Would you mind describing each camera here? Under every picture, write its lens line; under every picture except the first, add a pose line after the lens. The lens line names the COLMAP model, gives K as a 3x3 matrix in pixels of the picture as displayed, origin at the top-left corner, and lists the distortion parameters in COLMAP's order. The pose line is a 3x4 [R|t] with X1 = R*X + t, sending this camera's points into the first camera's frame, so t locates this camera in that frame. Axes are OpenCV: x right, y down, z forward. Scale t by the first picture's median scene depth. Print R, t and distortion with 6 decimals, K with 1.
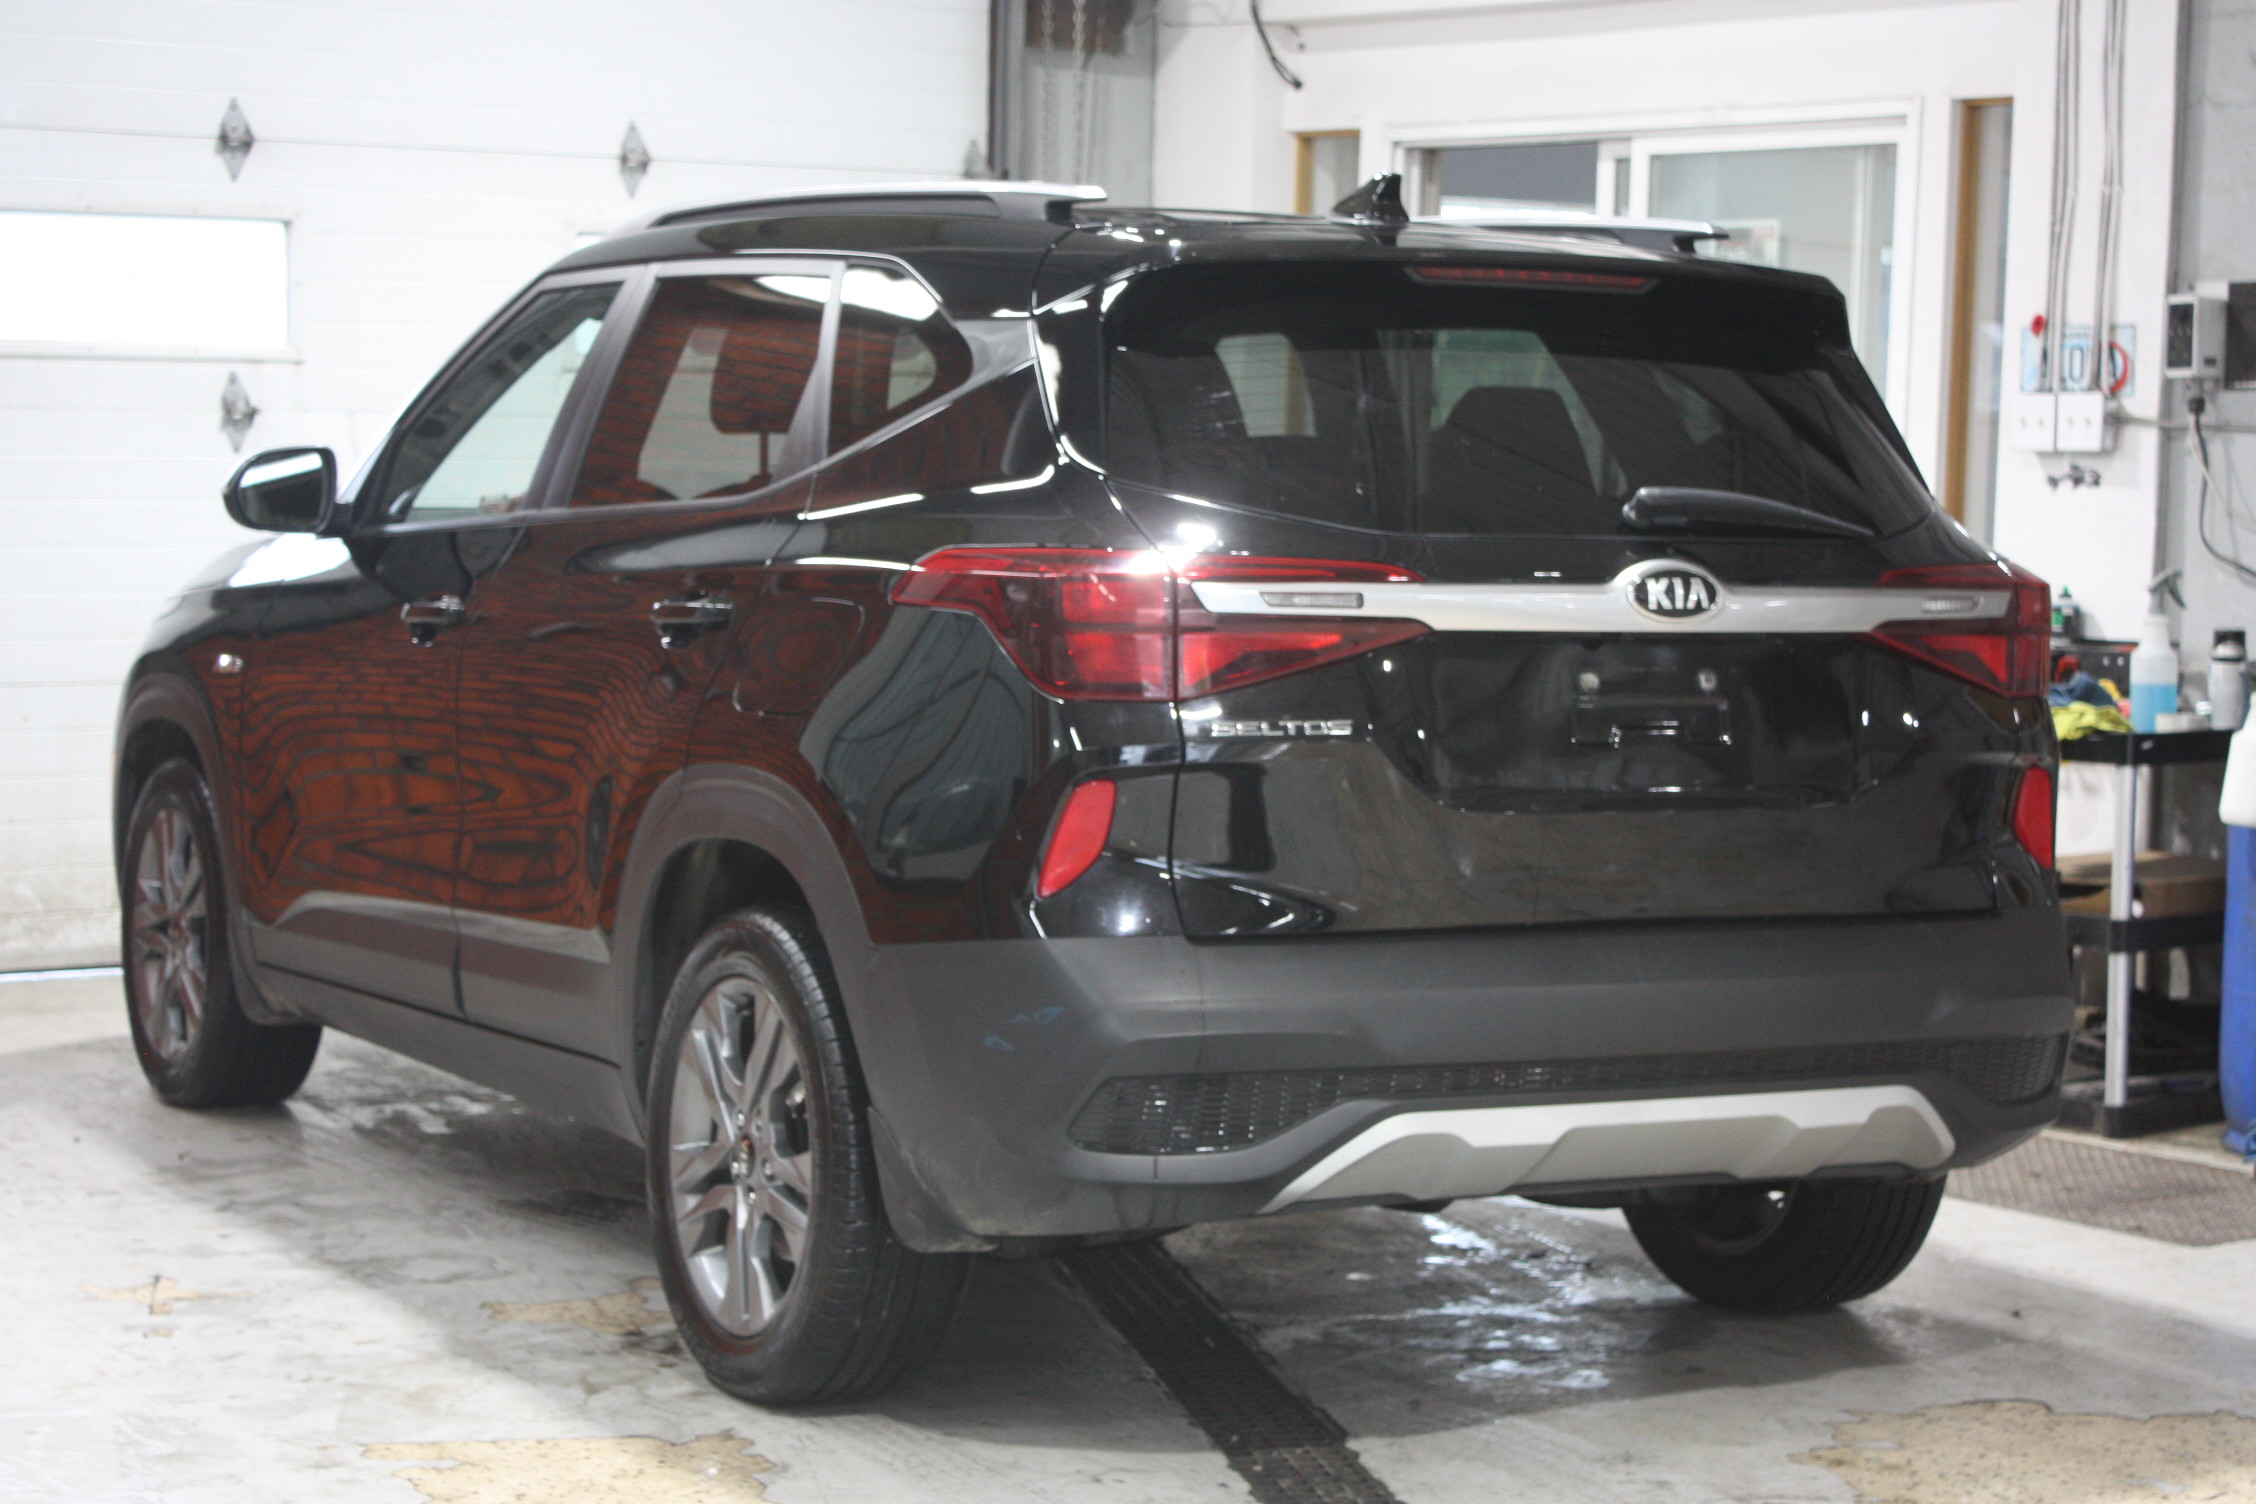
lens RADIAL K [[4110.7, 0, 1123.5], [0, 4110.7, 752.2], [0, 0, 1]] dist [0.018100, 0.000000]
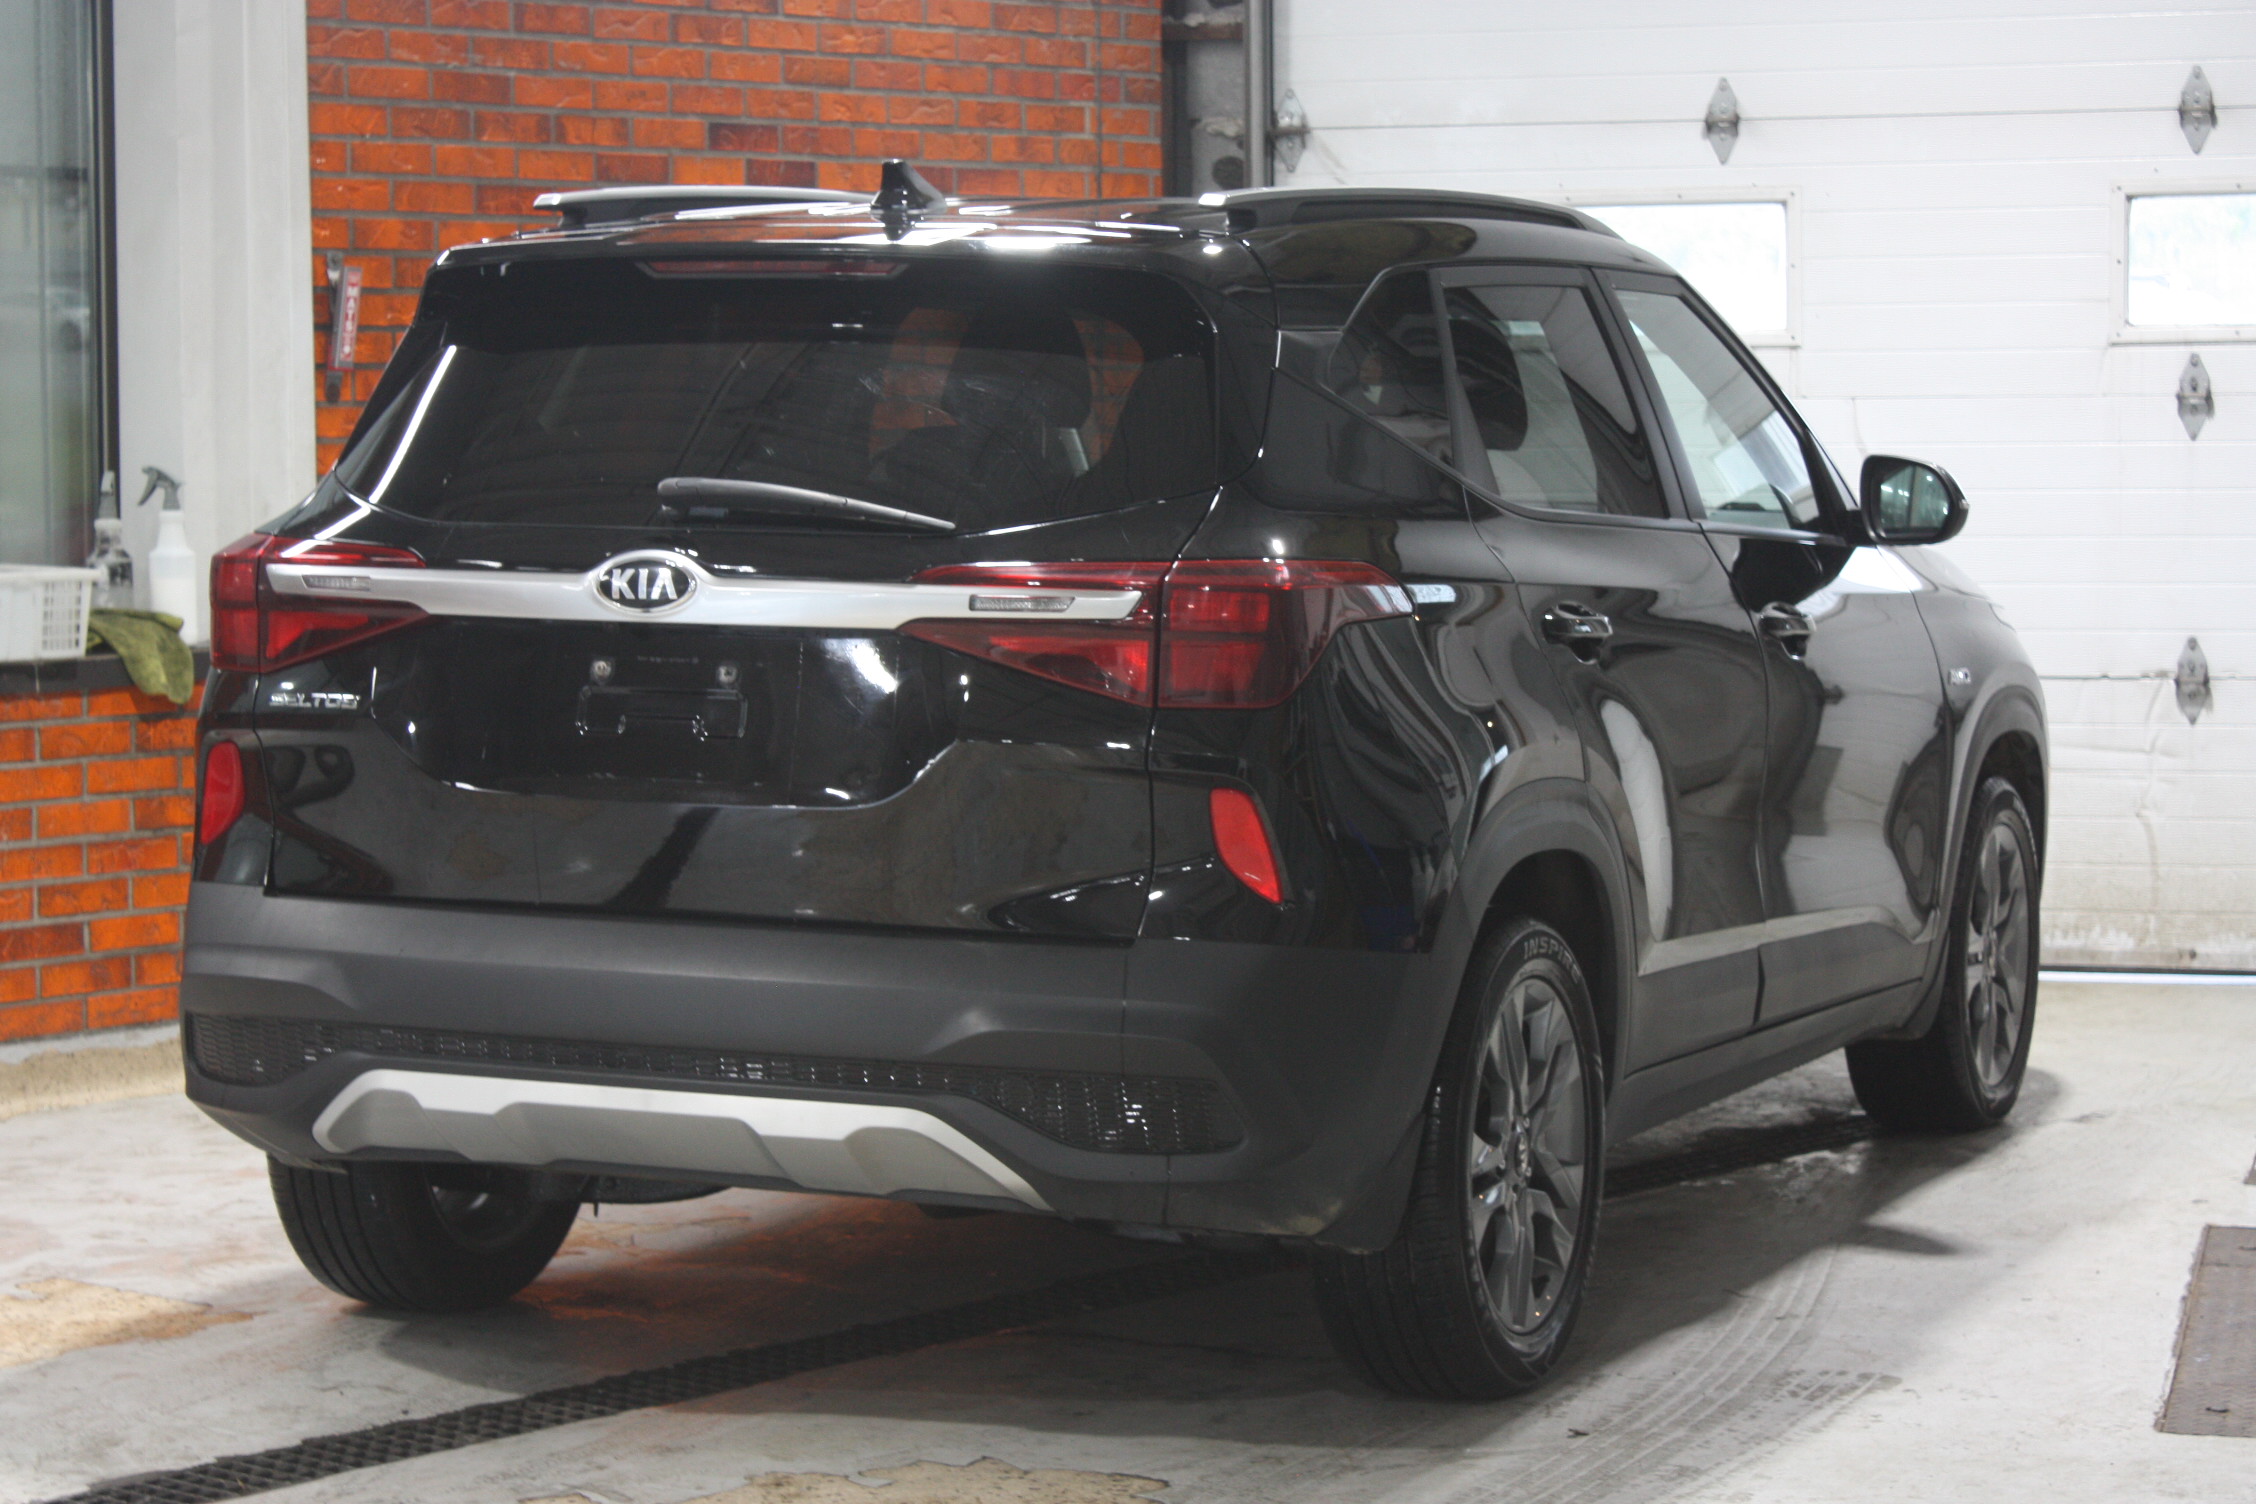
lens RADIAL K [[4710.0, 0, 1084.7], [0, 4710.0, 820.3], [0, 0, 1]] dist [-0.009074, 0.000000]
pose [[0.627952, 0.054077, -0.776371, 1.088672], [-0.048144, 0.998372, 0.030600, -0.021293], [0.776762, 0.018163, 0.629533, 0.361671]]
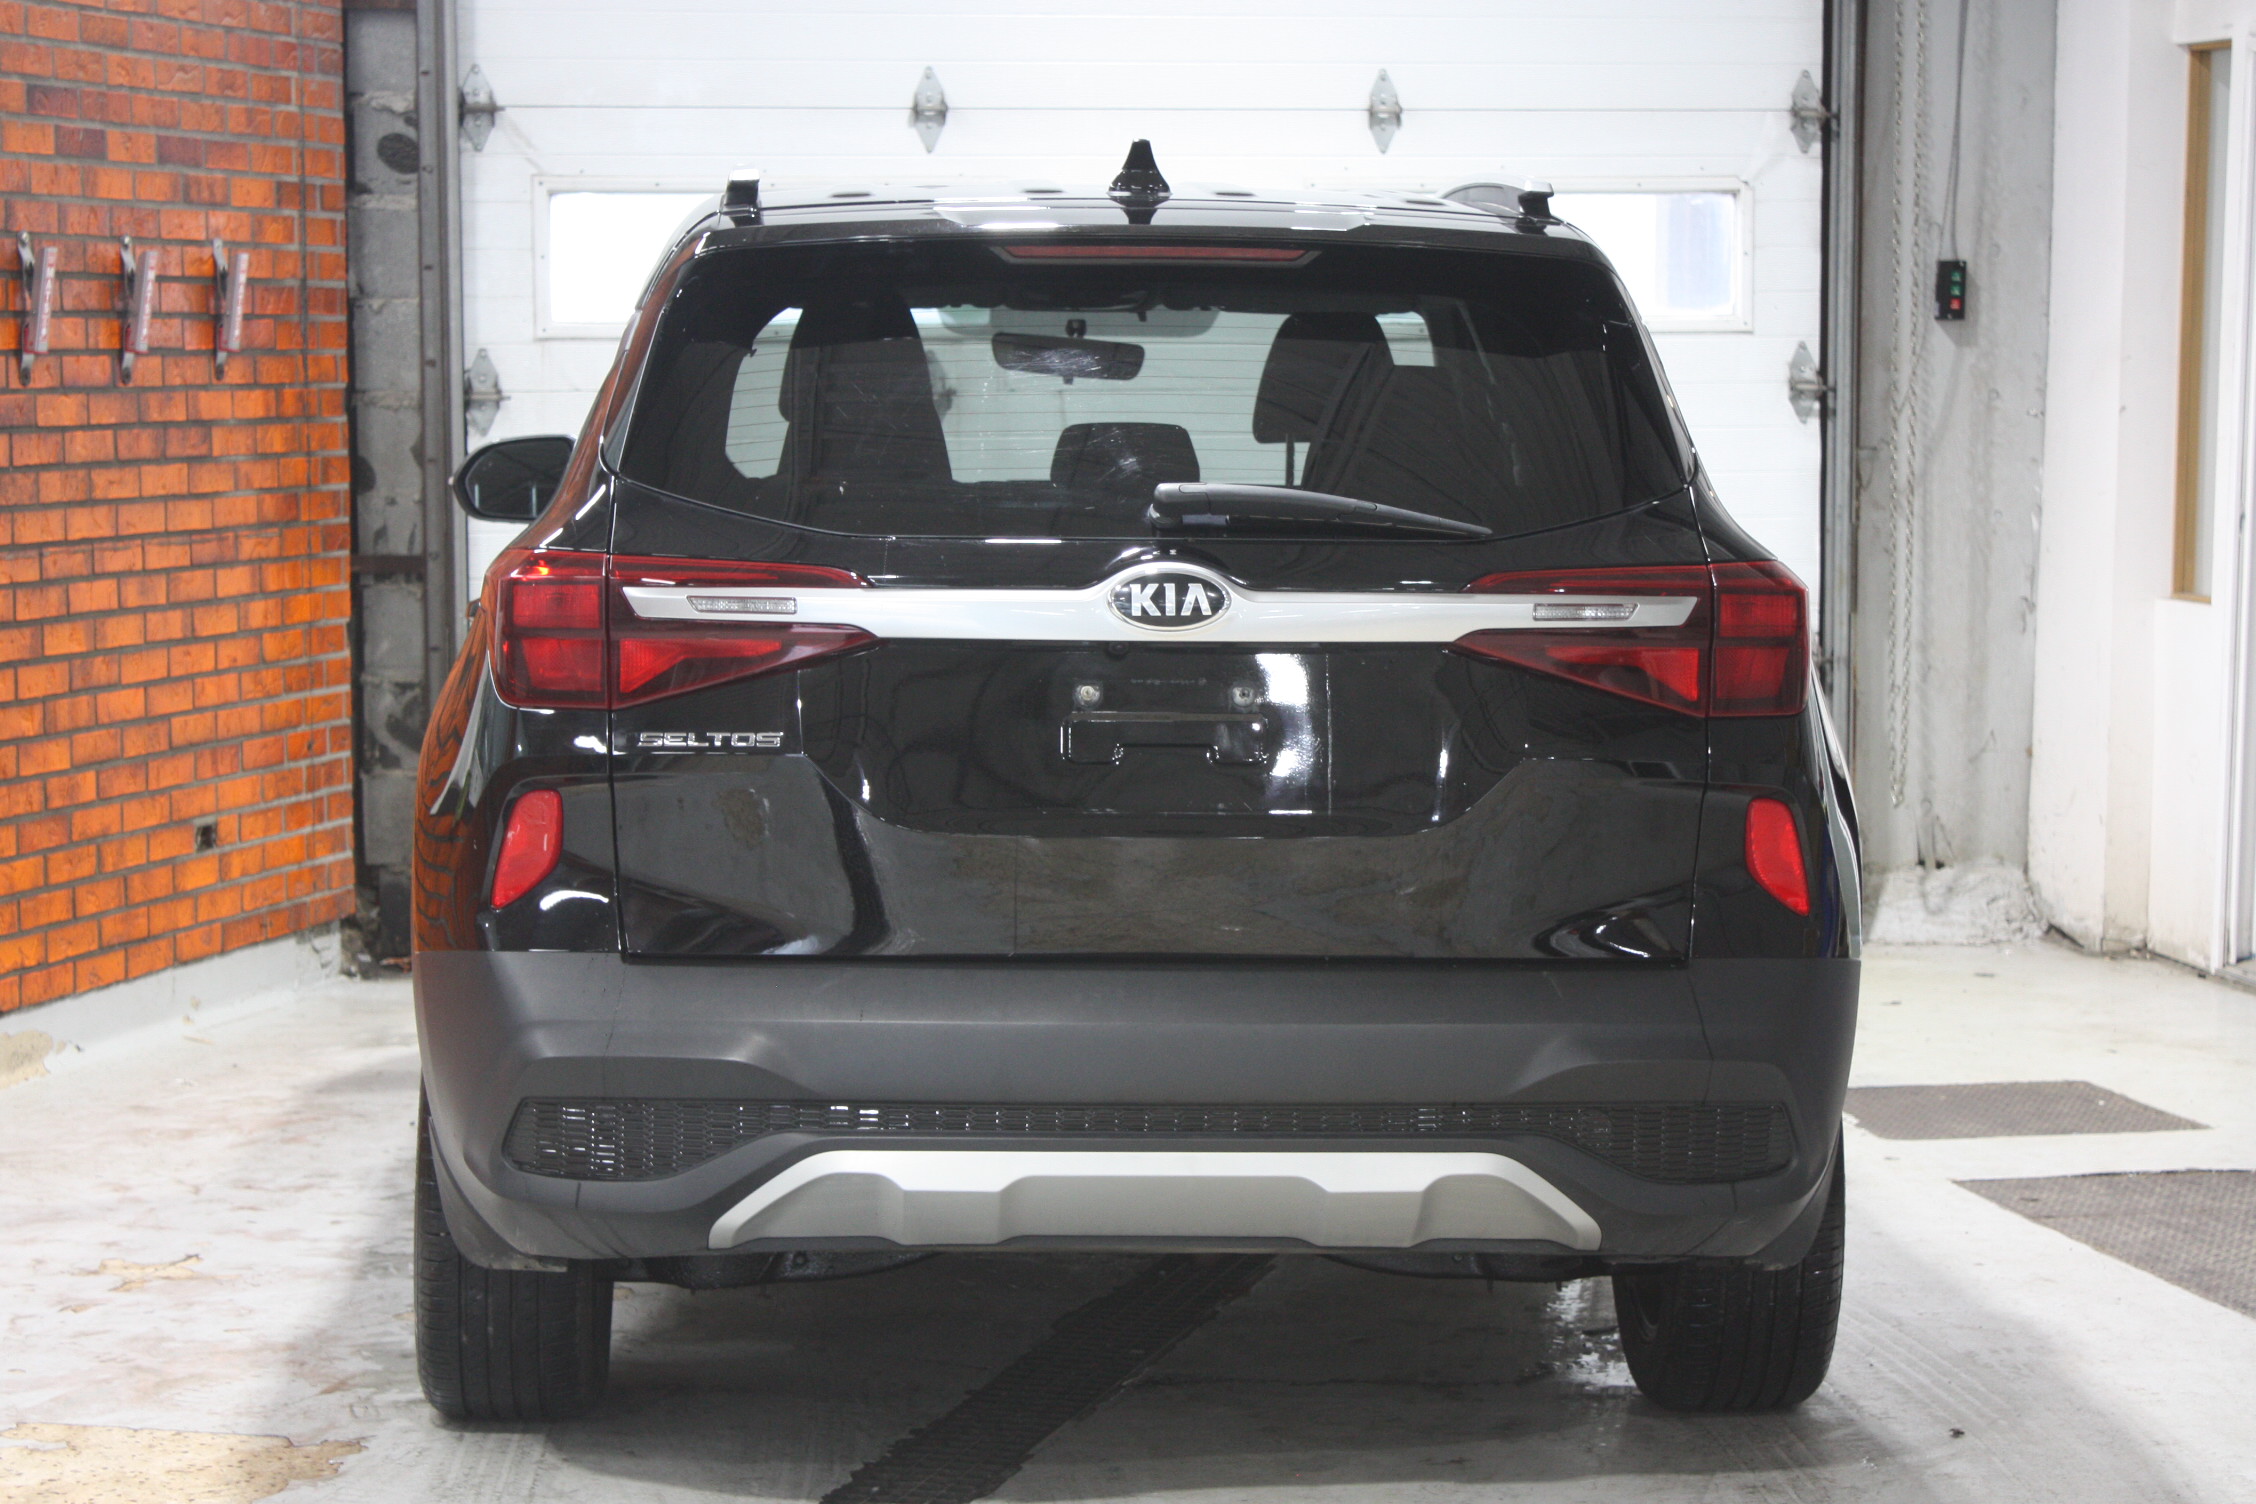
lens RADIAL K [[4710.0, 0, 1123.1], [0, 4710.0, 744.1], [0, 0, 1]] dist [-0.009074, 0.000000]
pose [[0.906728, 0.017037, -0.421372, 0.563758], [-0.017700, 0.999841, 0.002338, -0.008679], [0.421345, 0.005338, 0.906885, 0.046969]]
